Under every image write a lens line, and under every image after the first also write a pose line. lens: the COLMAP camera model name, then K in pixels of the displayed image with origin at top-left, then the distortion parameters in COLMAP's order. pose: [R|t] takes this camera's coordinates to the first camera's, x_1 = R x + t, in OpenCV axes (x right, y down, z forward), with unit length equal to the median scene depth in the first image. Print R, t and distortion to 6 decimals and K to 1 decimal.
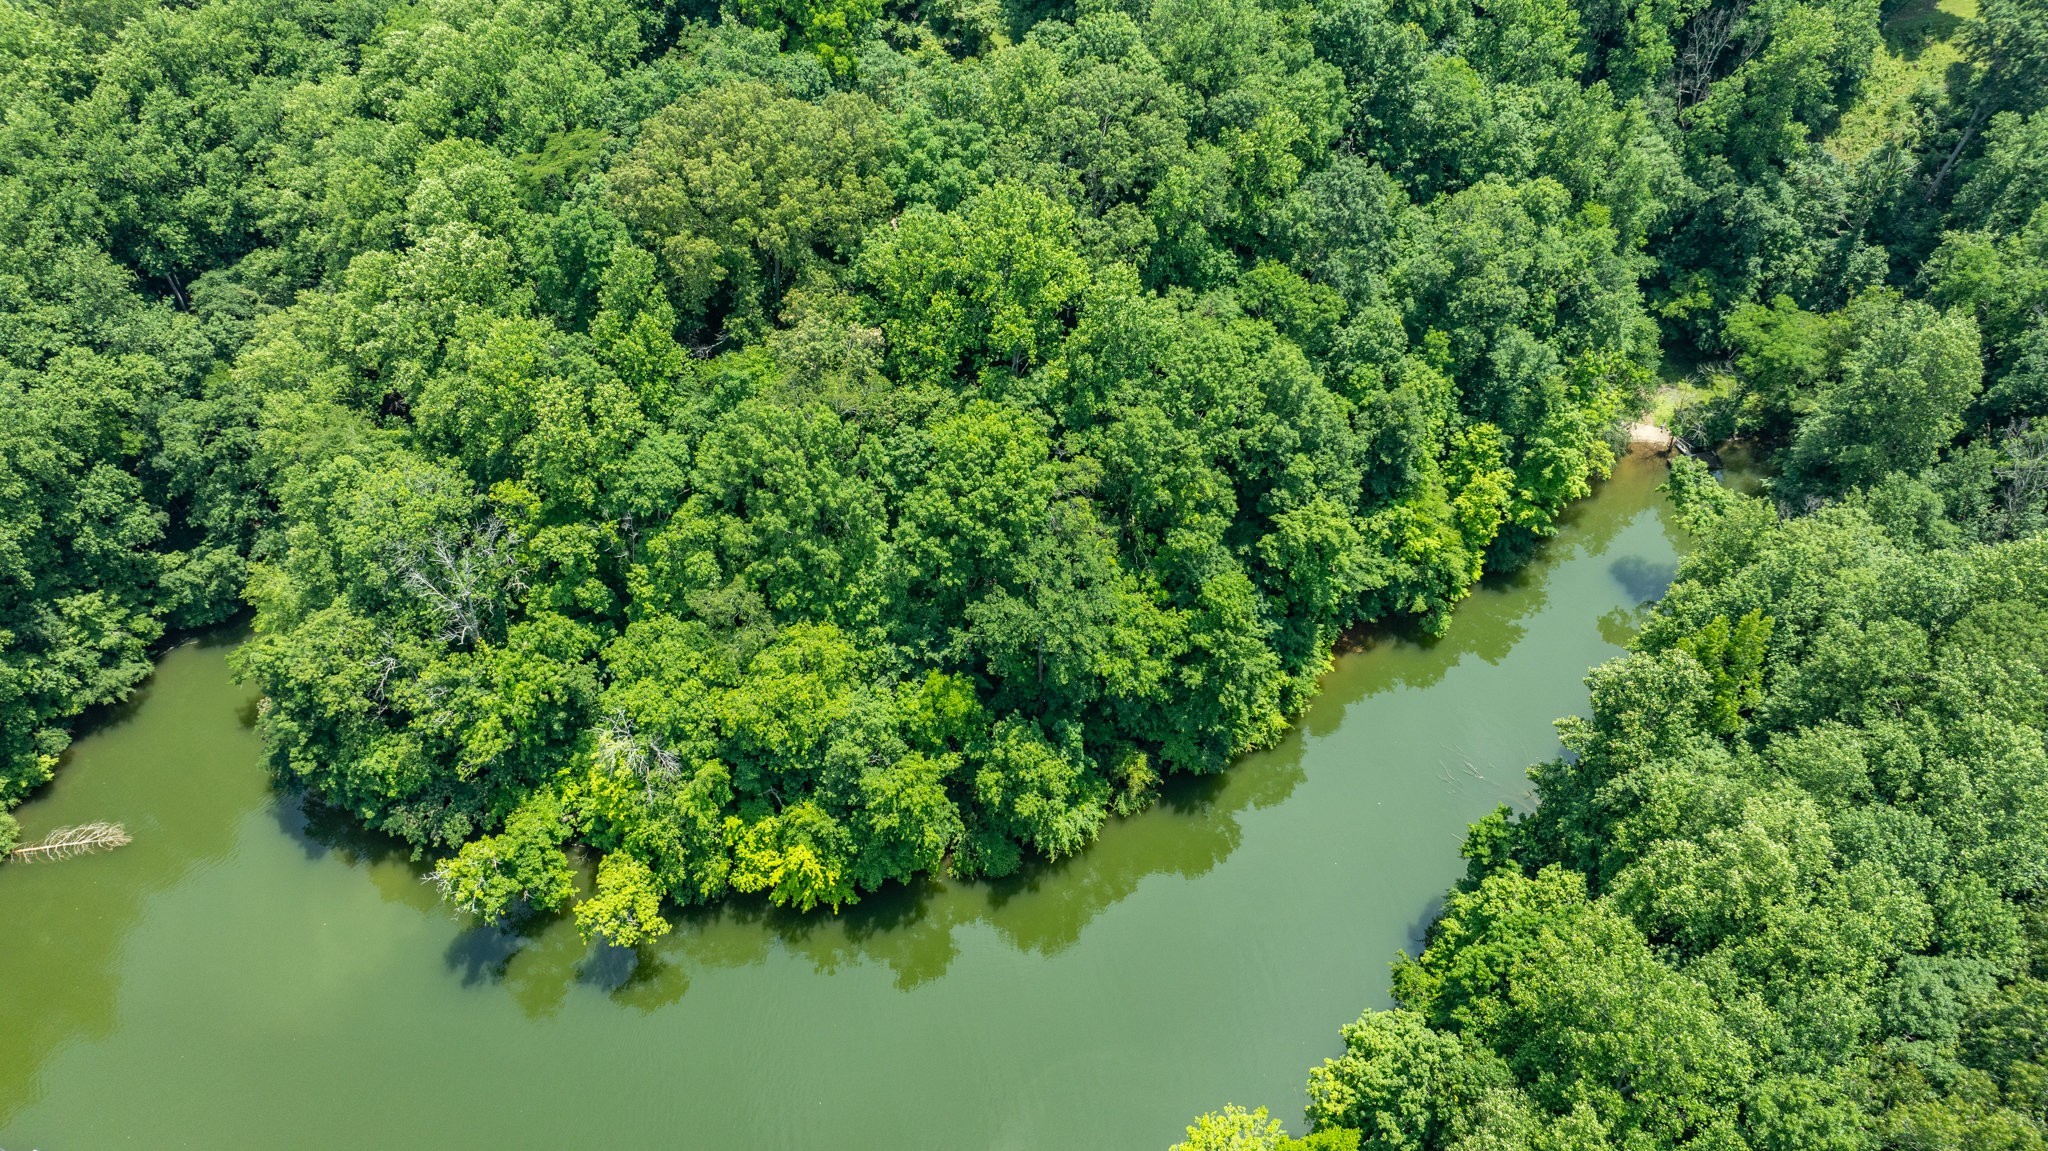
lens RADIAL K [[1438.7, 0, 1029.2], [0, 1438.7, 575.3], [0, 0, 1]] dist [-0.029647, 0.023565]
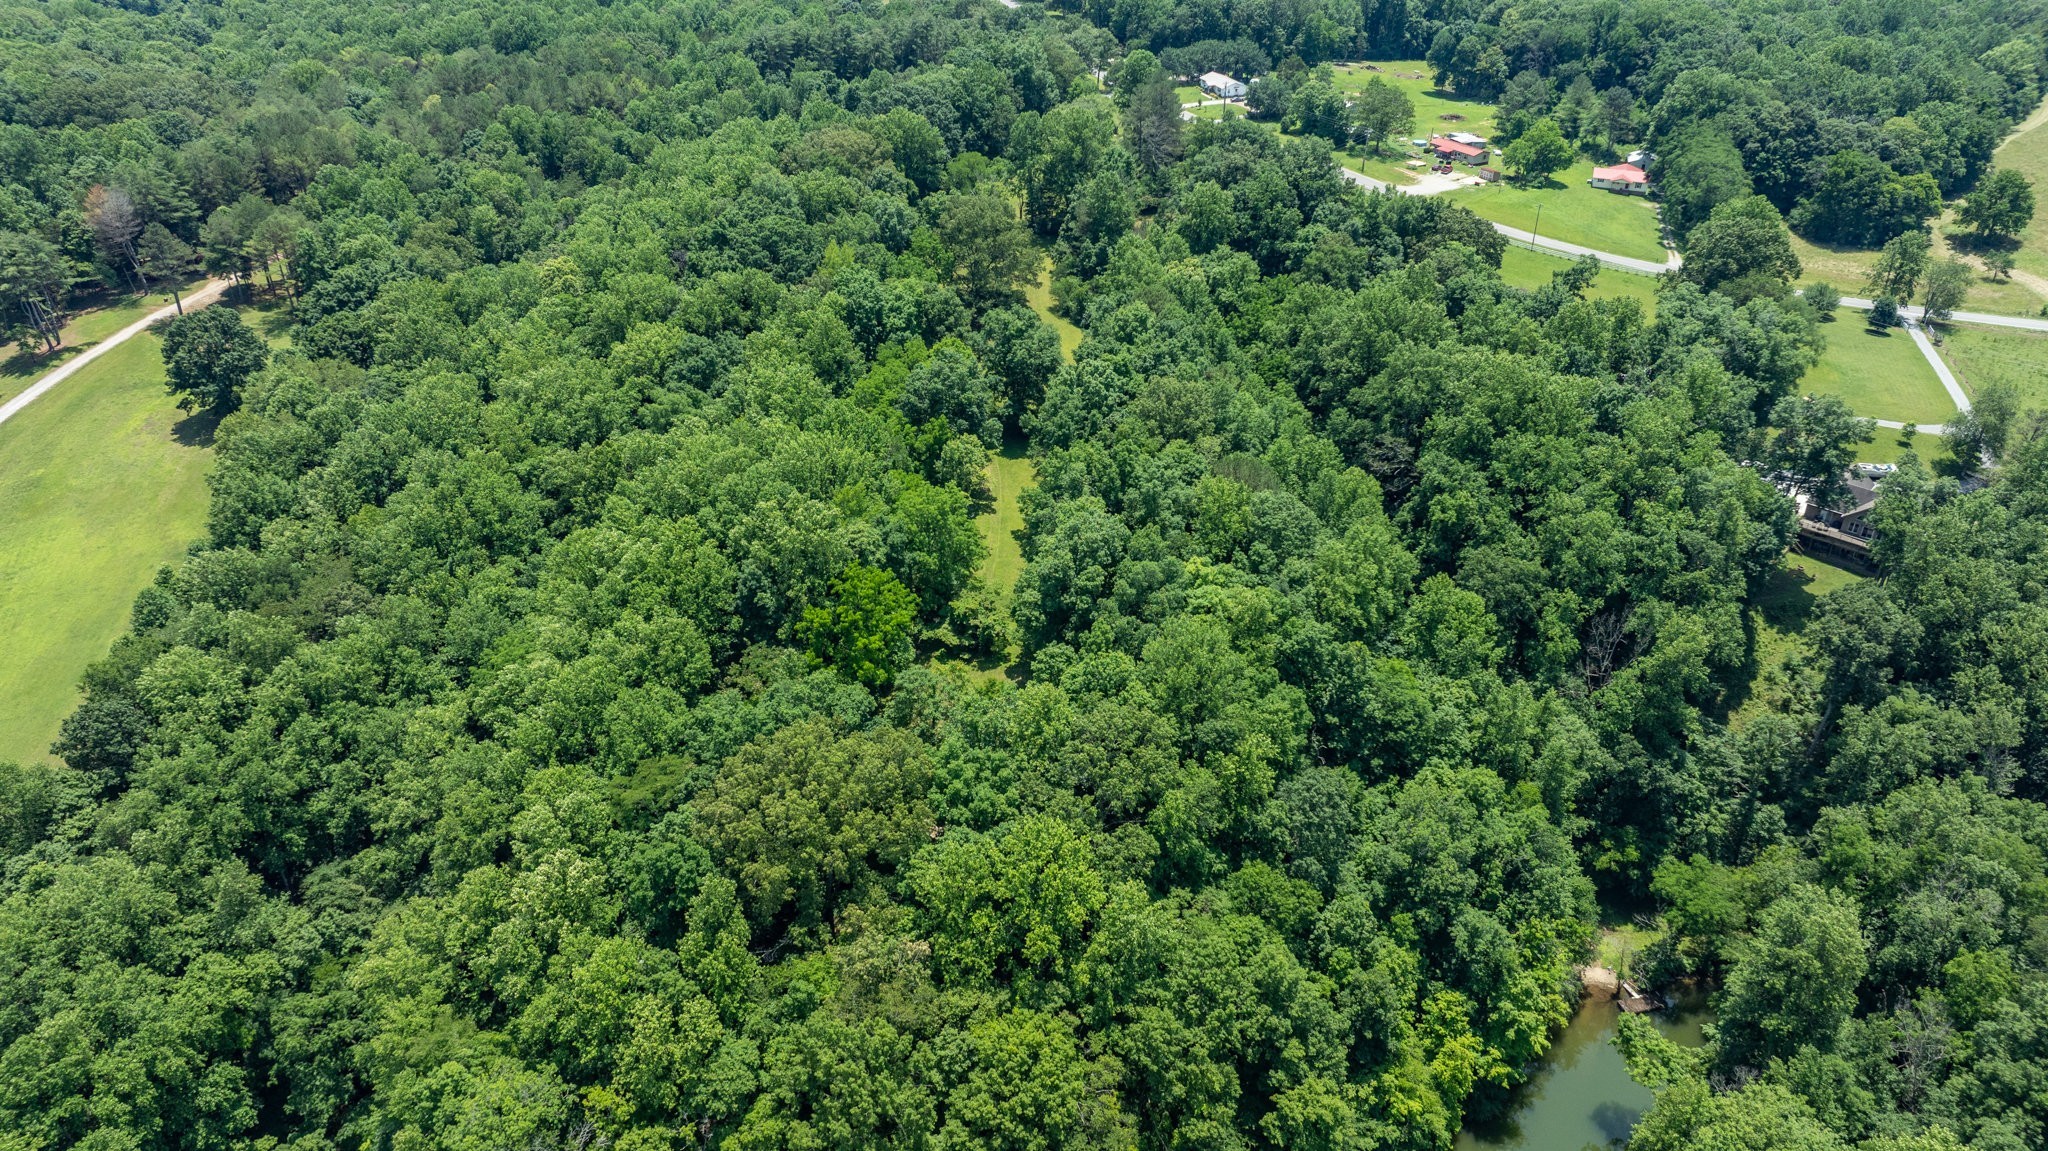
lens RADIAL K [[1438.7, 0, 1028.0], [0, 1438.7, 572.1], [0, 0, 1]] dist [-0.029647, 0.023565]
pose [[0.999630, -0.015468, 0.022396, -0.041423], [0.021283, 0.957116, -0.288923, -0.114689], [-0.016967, 0.289293, 0.957090, -0.194826]]
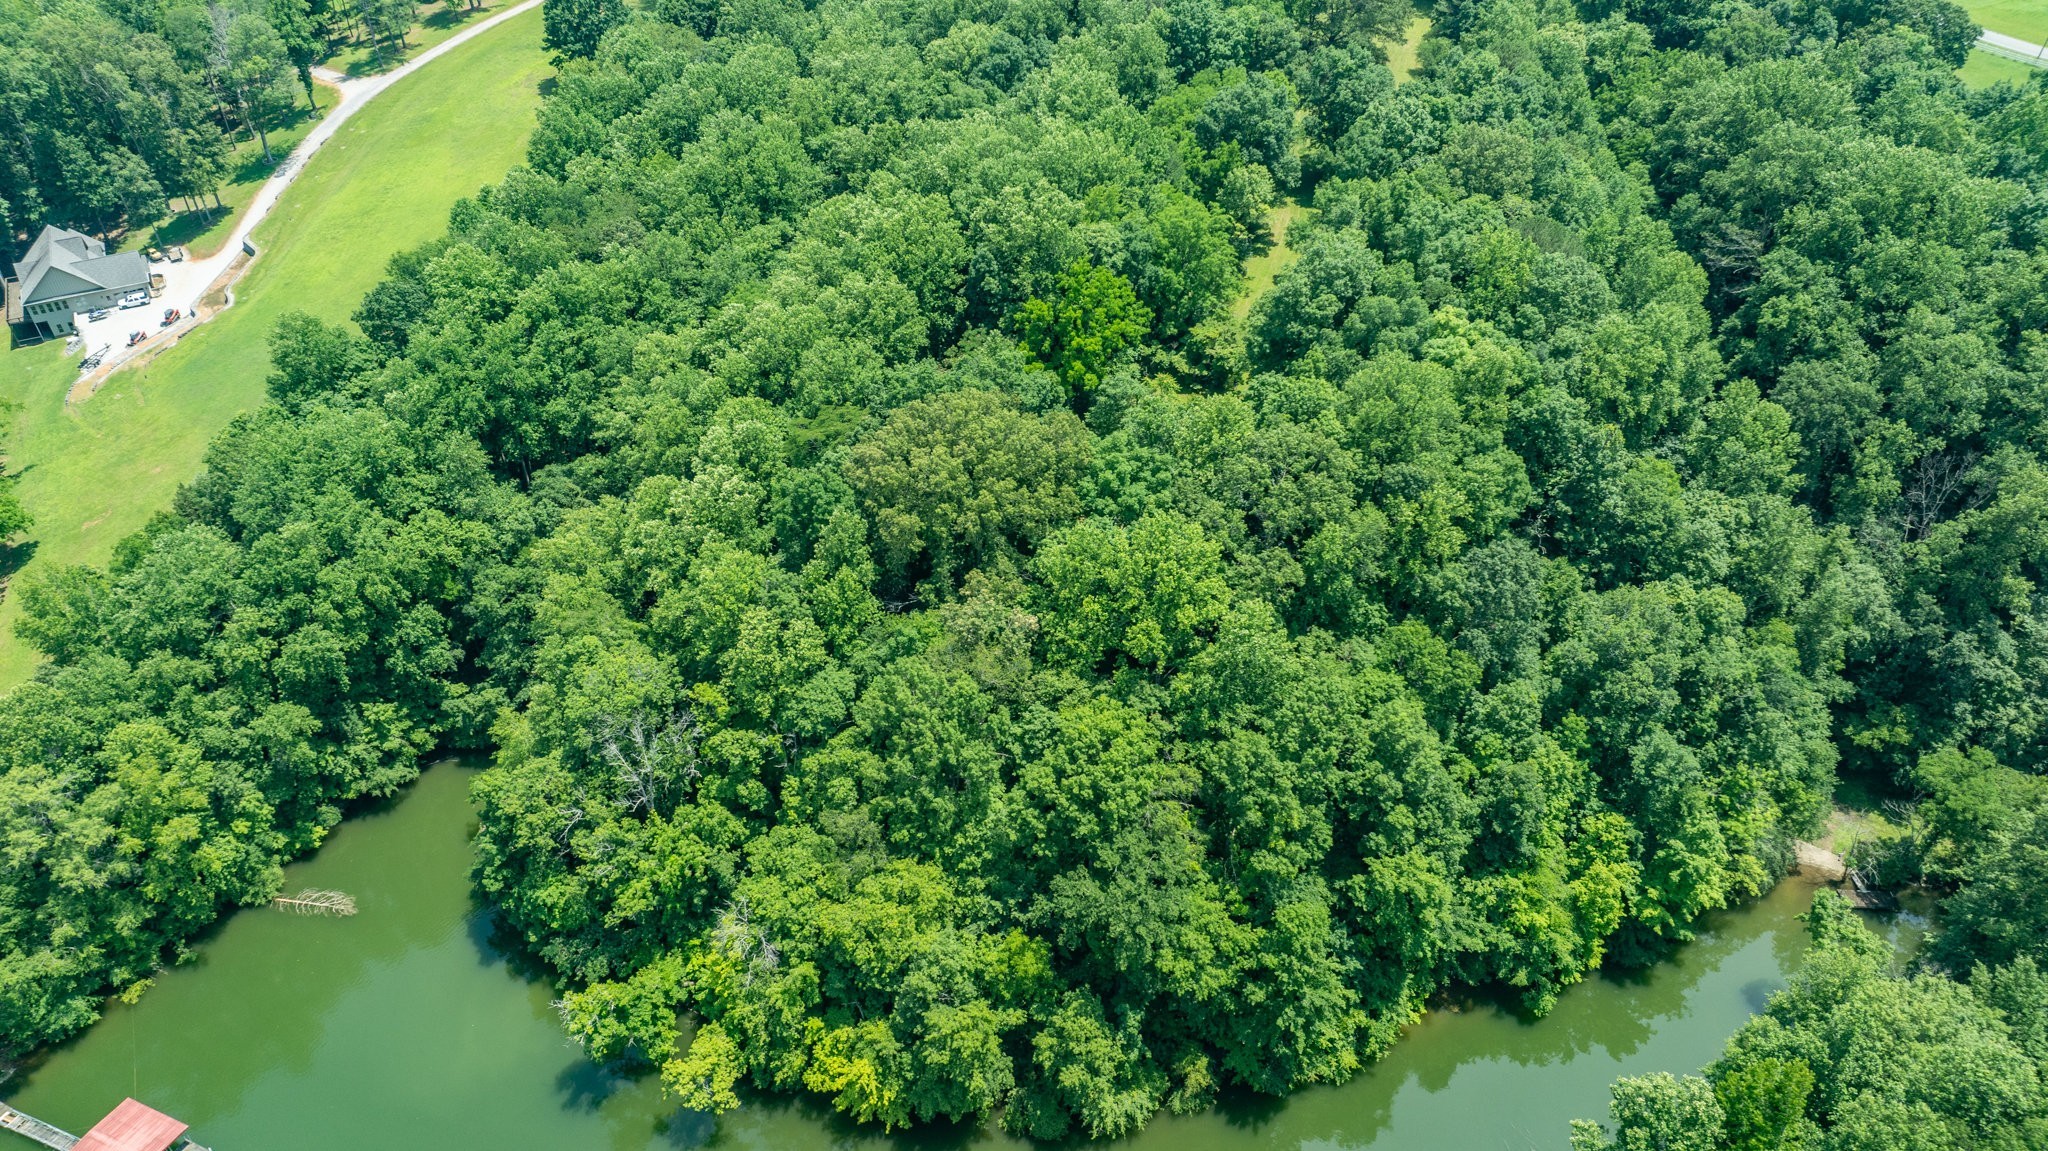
lens RADIAL K [[1438.7, 0, 1027.3], [0, 1438.7, 570.3], [0, 0, 1]] dist [-0.029647, 0.023565]
pose [[0.955806, 0.177203, -0.234592, 0.142095], [-0.216270, 0.964311, -0.152746, -0.030501], [0.199152, 0.196730, 0.960018, -0.096778]]
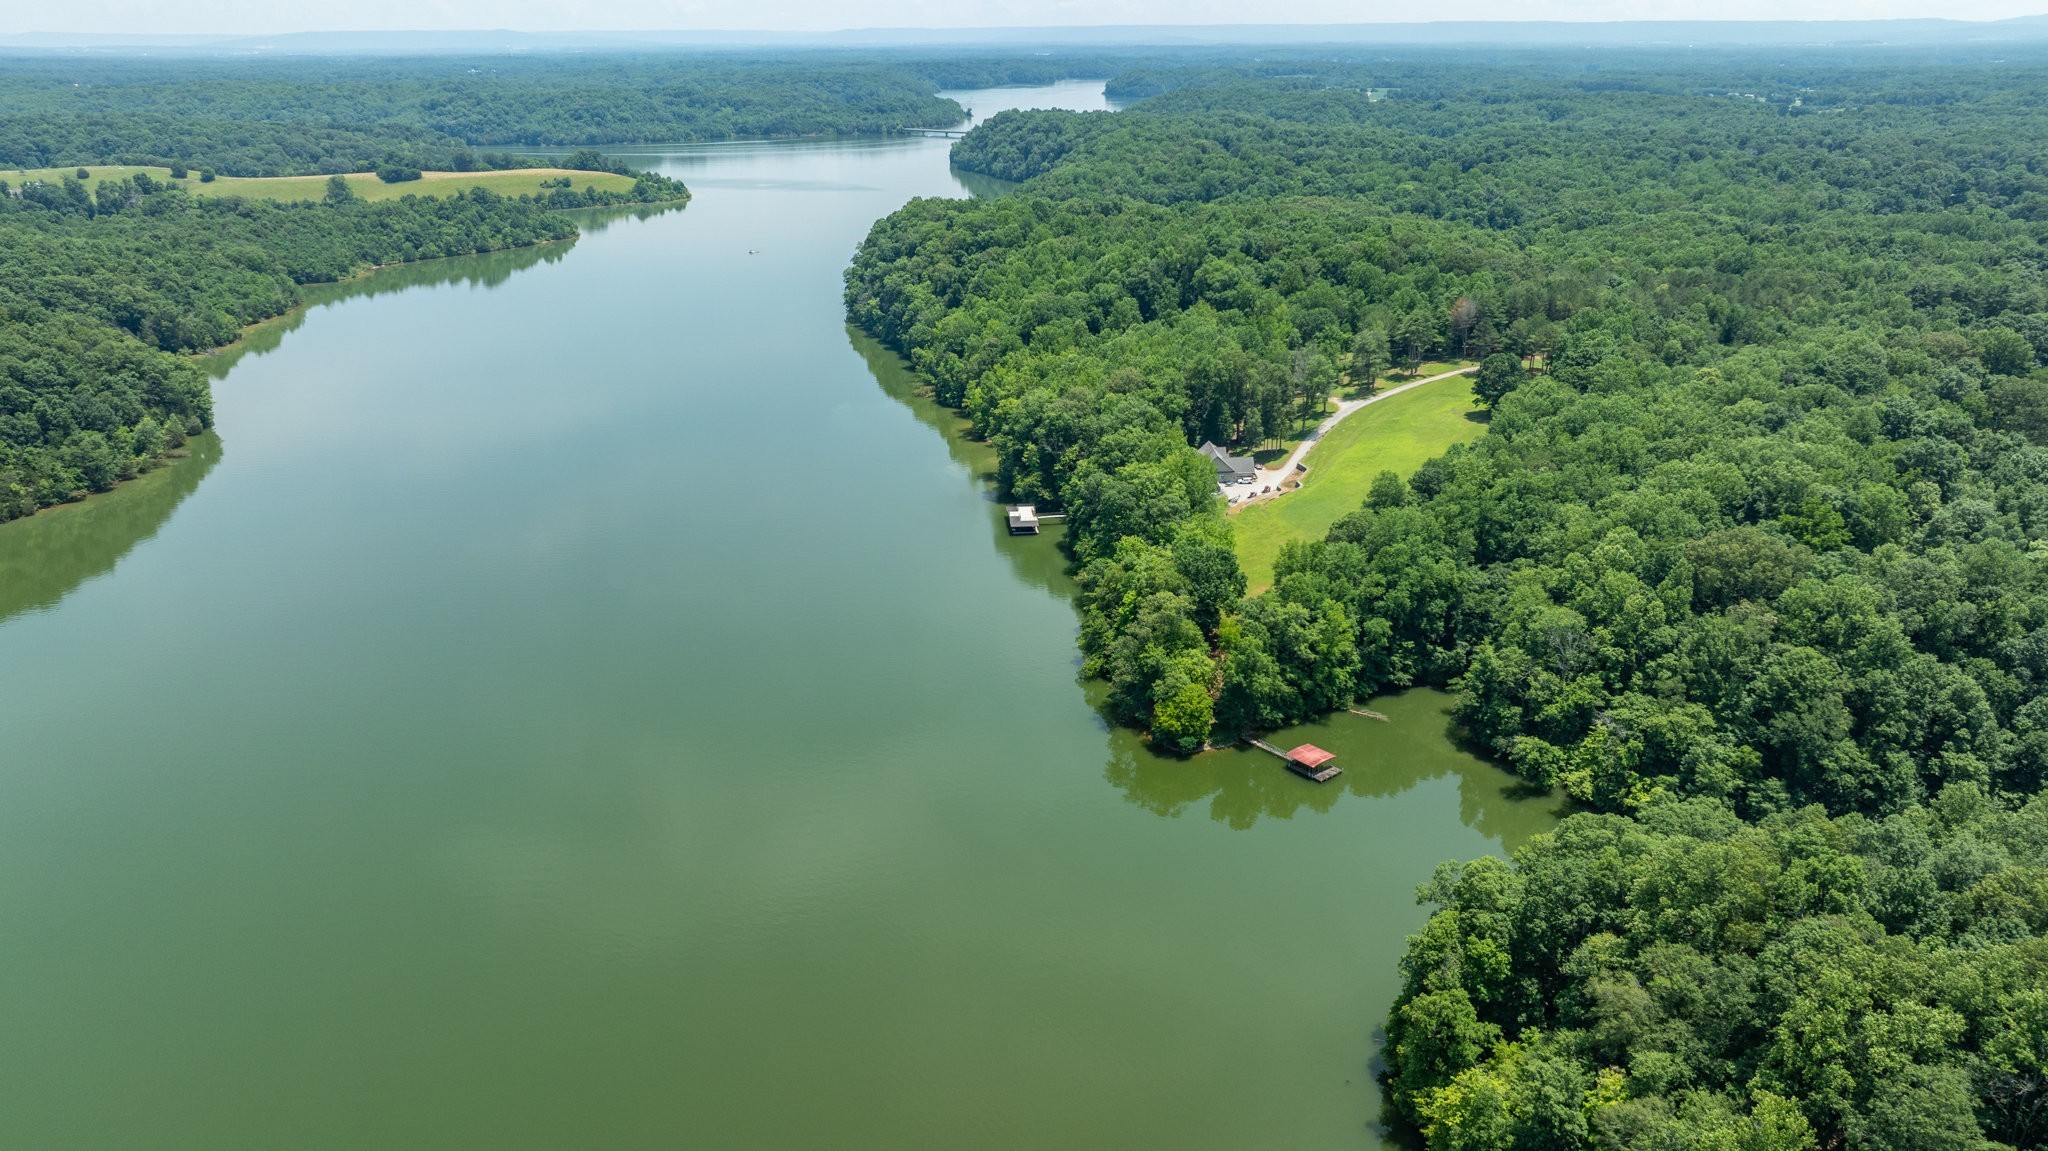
lens RADIAL K [[1438.7, 0, 1045.7], [0, 1438.7, 568.8], [0, 0, 1]] dist [-0.029647, 0.023565]
pose [[0.725604, 0.238957, -0.645290, 0.504769], [-0.511475, 0.814620, -0.273473, 0.990105], [0.460318, 0.528482, 0.713312, -1.244106]]
